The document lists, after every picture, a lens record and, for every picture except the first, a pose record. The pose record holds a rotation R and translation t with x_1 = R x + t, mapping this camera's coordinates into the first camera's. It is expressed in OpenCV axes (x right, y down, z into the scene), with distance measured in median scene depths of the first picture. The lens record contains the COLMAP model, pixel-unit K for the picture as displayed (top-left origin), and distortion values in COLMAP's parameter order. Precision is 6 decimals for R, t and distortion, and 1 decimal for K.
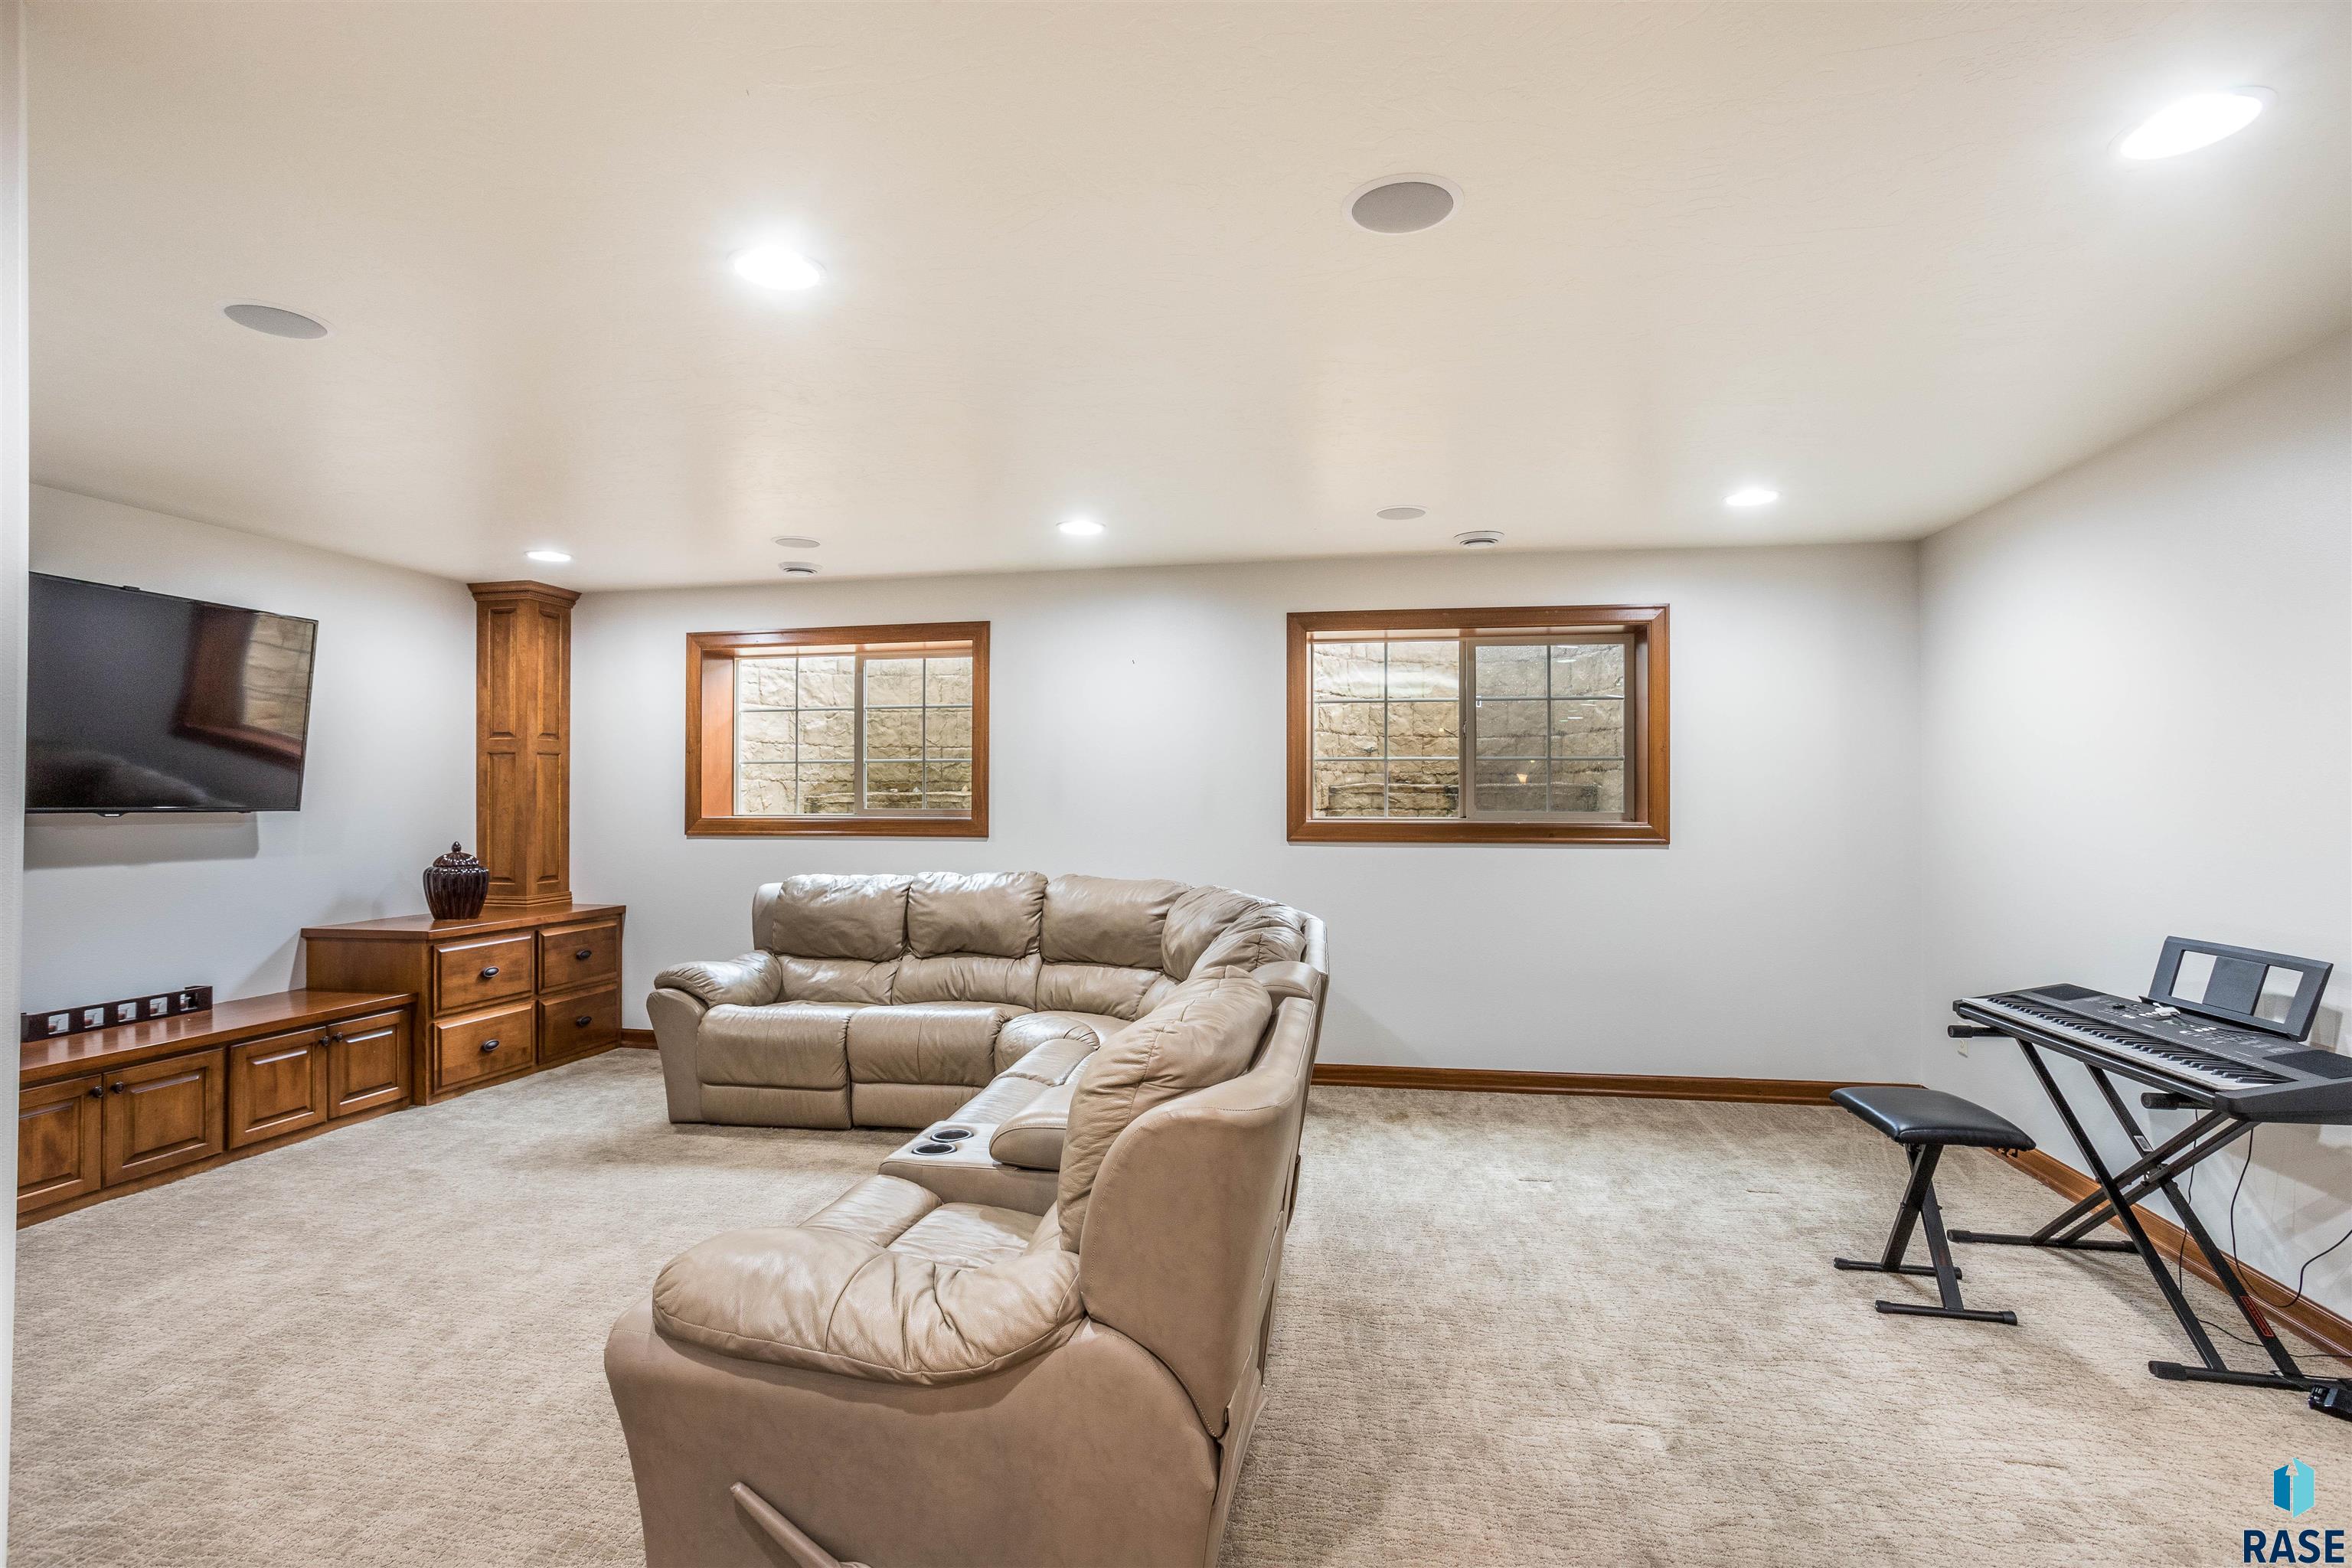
lens RADIAL K [[1113.9, 0, 1179.8], [0, 1113.9, 791.9], [0, 0, 1]] dist [-0.068845, 0.034855]
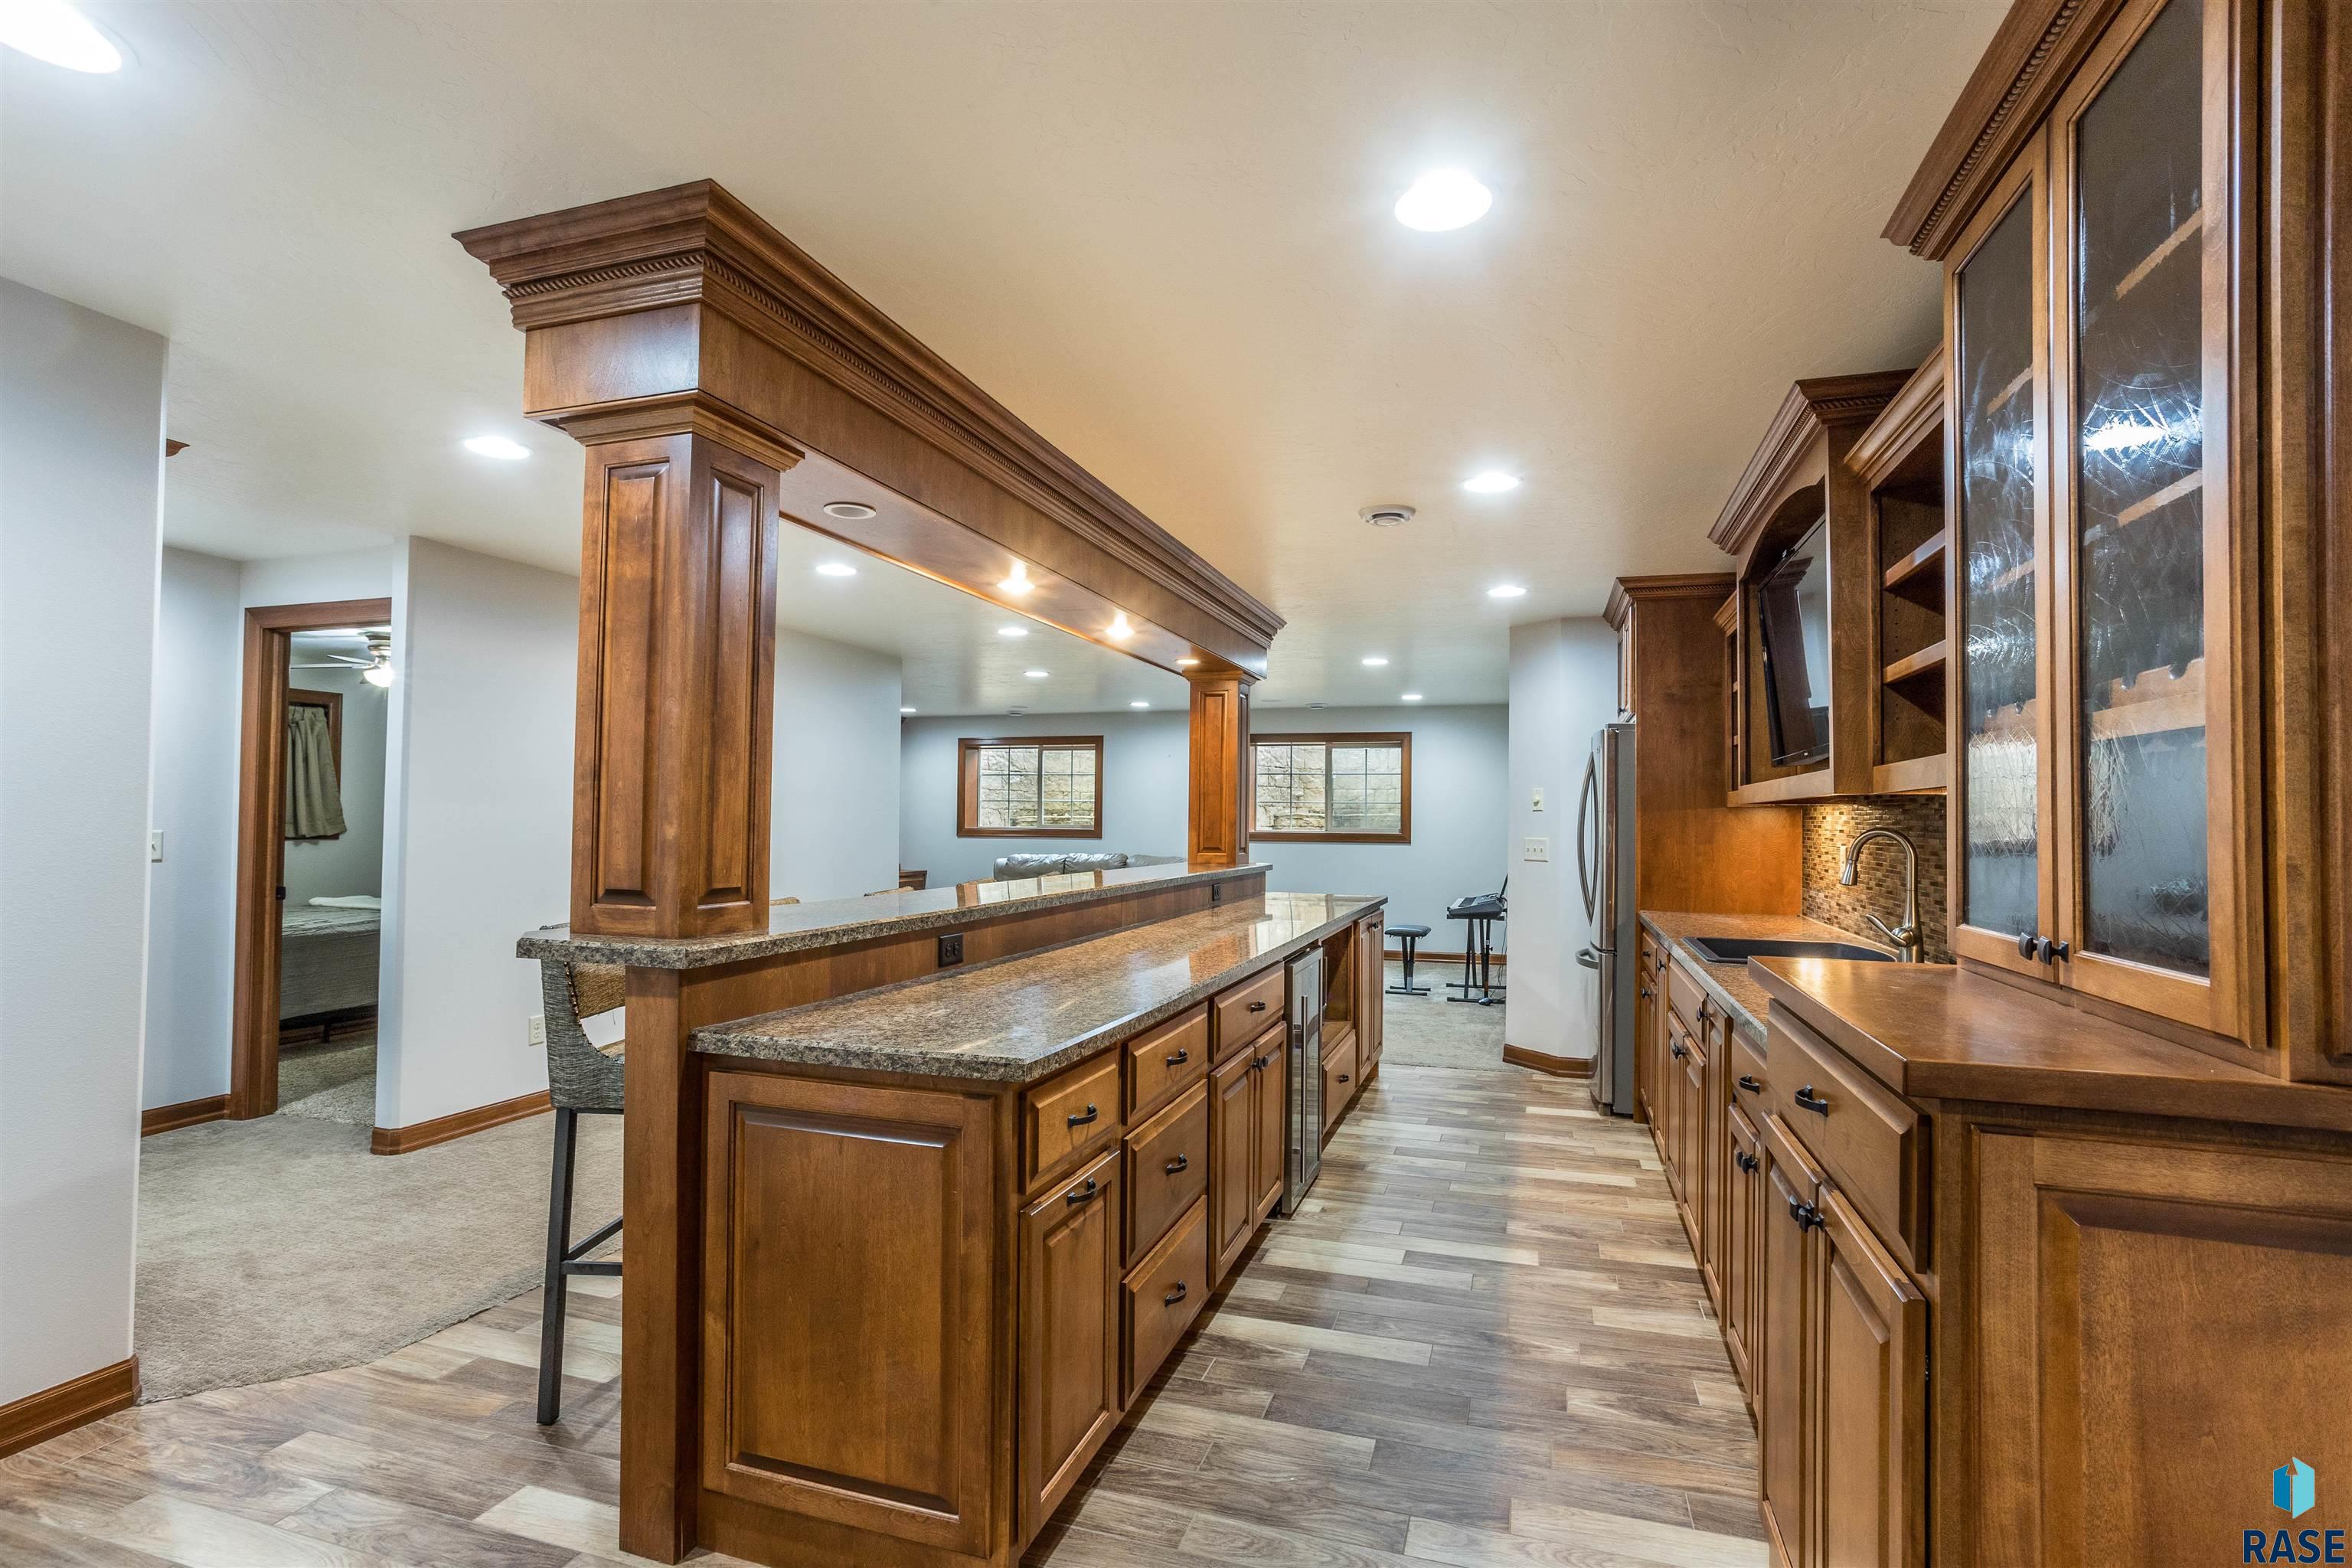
lens RADIAL K [[1113.9, 0, 1179.8], [0, 1113.9, 791.9], [0, 0, 1]] dist [-0.068845, 0.034855]
pose [[0.993184, 0.004840, -0.116455, 0.206178], [-0.006960, 0.999817, -0.017809, -0.009392], [0.116347, 0.018498, 0.993036, -1.010825]]
